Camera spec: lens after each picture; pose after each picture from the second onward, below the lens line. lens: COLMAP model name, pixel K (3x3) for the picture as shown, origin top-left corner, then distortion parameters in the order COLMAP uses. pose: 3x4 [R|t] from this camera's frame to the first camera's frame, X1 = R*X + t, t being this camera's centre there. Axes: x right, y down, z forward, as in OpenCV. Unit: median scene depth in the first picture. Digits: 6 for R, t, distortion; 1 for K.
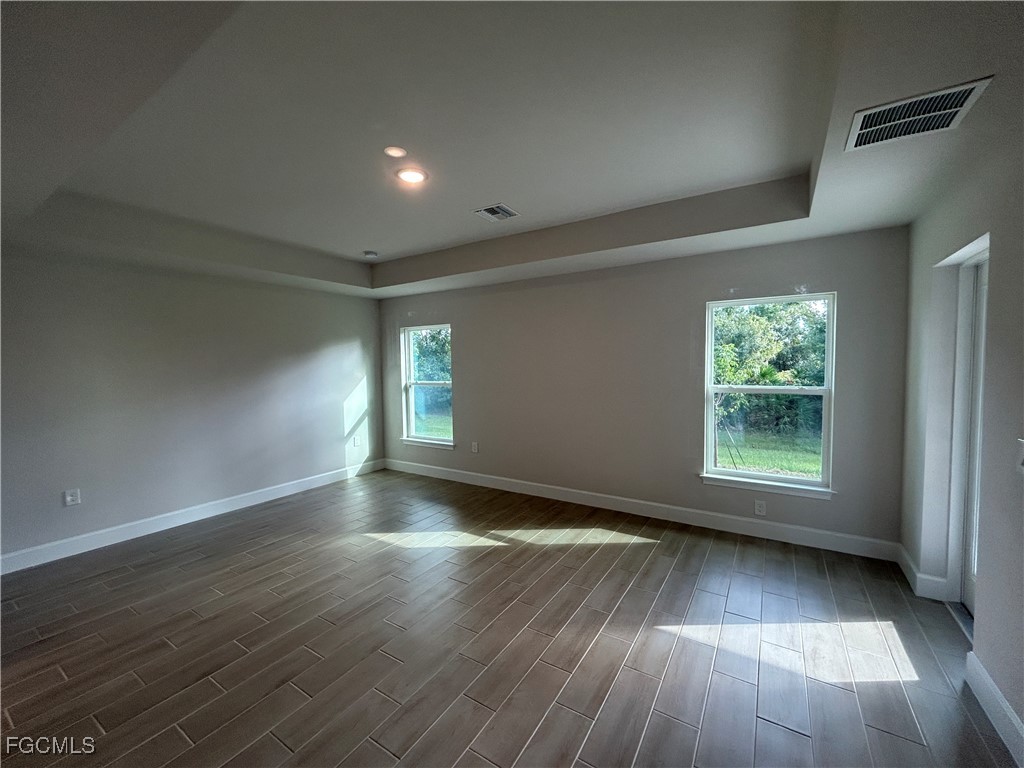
lens RADIAL K [[411.8, 0, 512.9], [0, 411.8, 384.4], [0, 0, 1]] dist [0.000447, 0.000123]
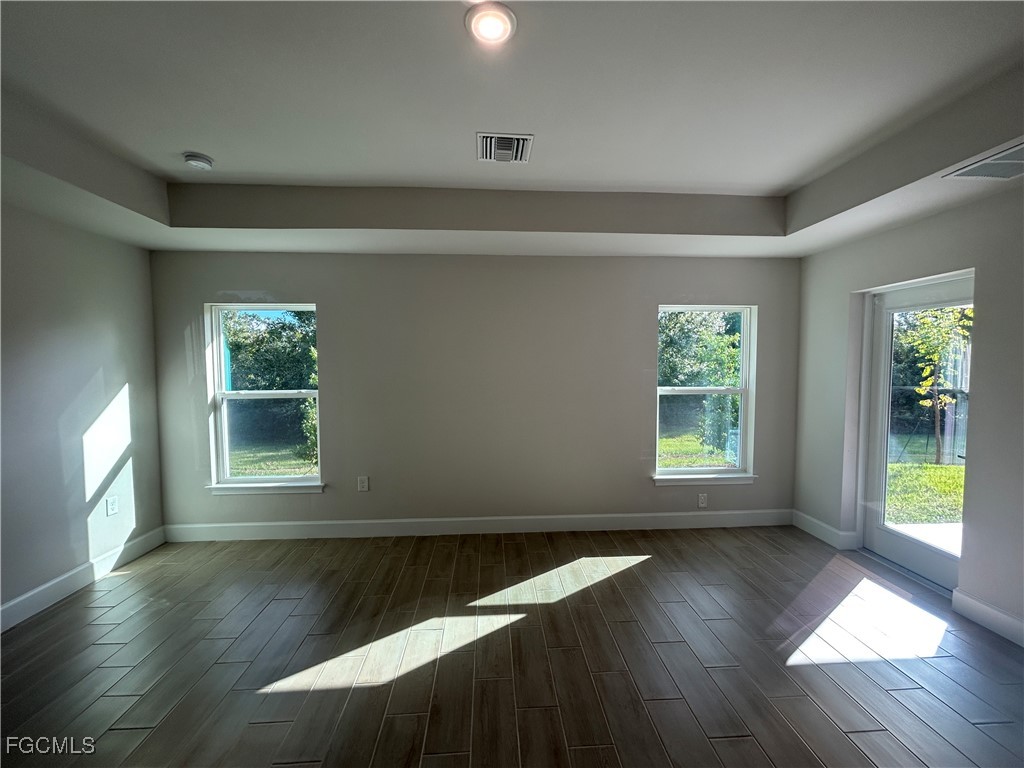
lens RADIAL K [[411.8, 0, 512.9], [0, 411.8, 384.4], [0, 0, 1]] dist [0.000447, 0.000123]
pose [[0.813479, -0.018274, 0.581308, -0.329169], [0.023308, 0.999728, -0.001189, -0.010148], [-0.581128, 0.014517, 0.813683, 0.317955]]
